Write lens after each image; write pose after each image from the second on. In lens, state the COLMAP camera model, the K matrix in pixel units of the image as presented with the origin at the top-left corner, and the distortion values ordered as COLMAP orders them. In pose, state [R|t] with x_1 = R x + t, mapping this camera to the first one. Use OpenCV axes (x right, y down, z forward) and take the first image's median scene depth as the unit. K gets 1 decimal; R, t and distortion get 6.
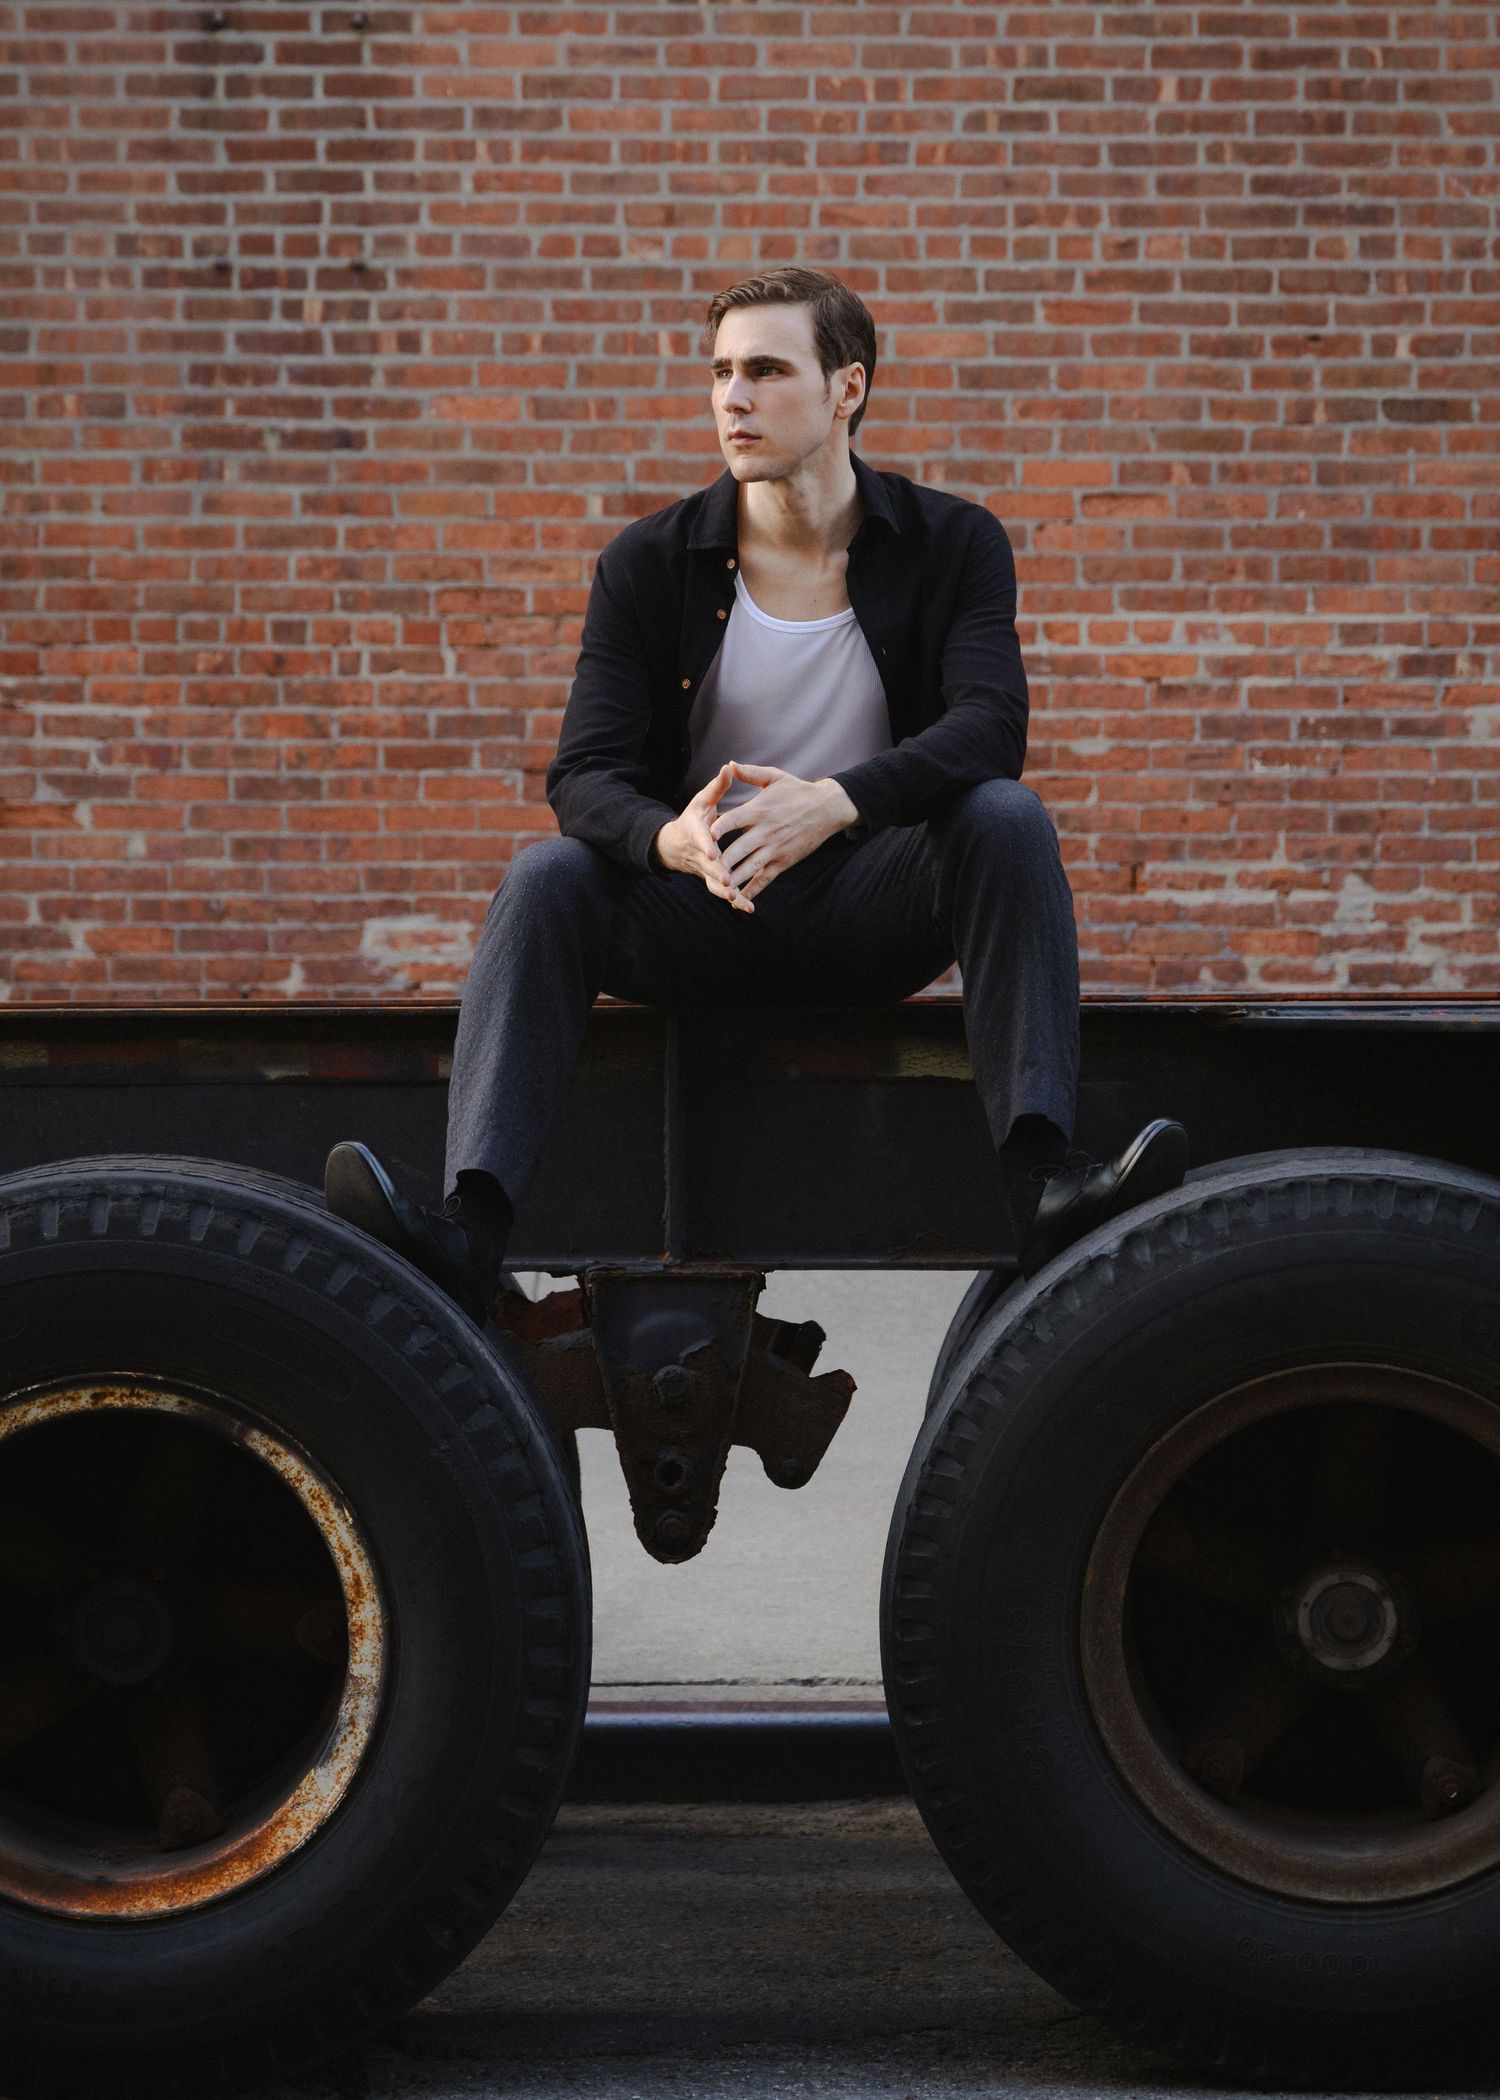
lens RADIAL K [[6420.1, 0, 754.3], [0, 6420.1, 1046.8], [0, 0, 1]] dist [-0.011911, 0.000000]
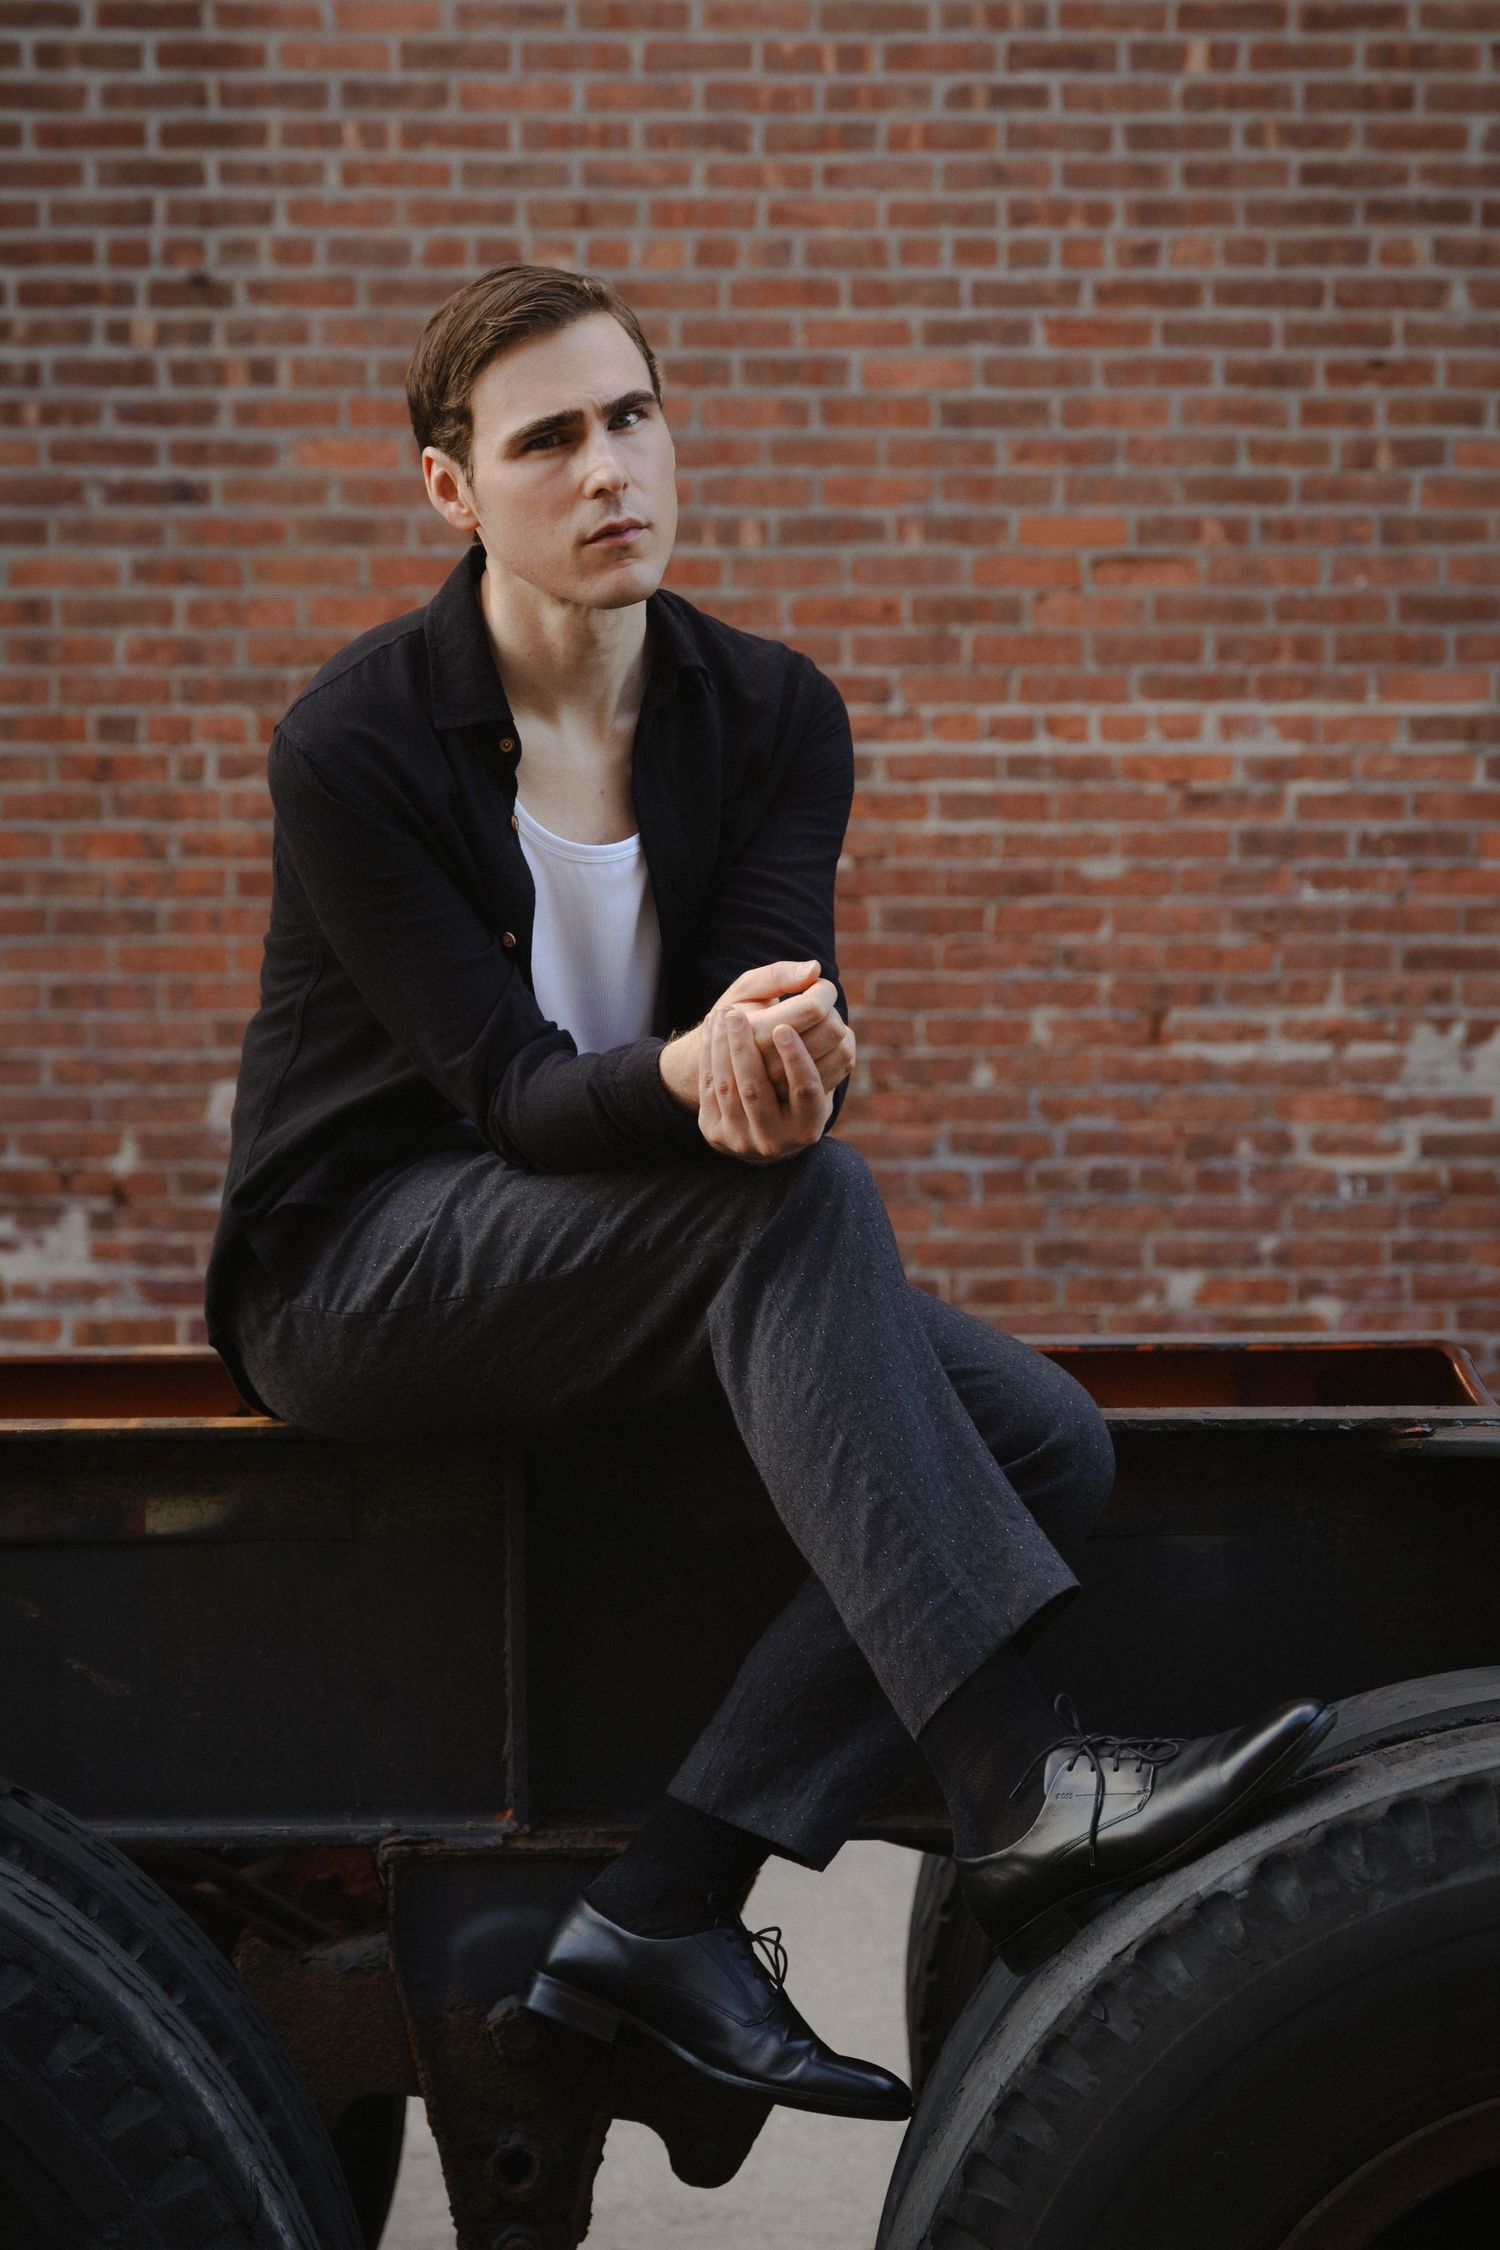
lens RADIAL K [[5983.2, 0, 743.9], [0, 5983.2, 1129.9], [0, 0, 1]] dist [0.021876, 0.000000]
pose [[0.999990, -0.003353, 0.002801, 0.004674], [0.003308, 0.999871, 0.015695, -0.025599], [-0.002854, -0.015685, 0.999873, 0.241179]]
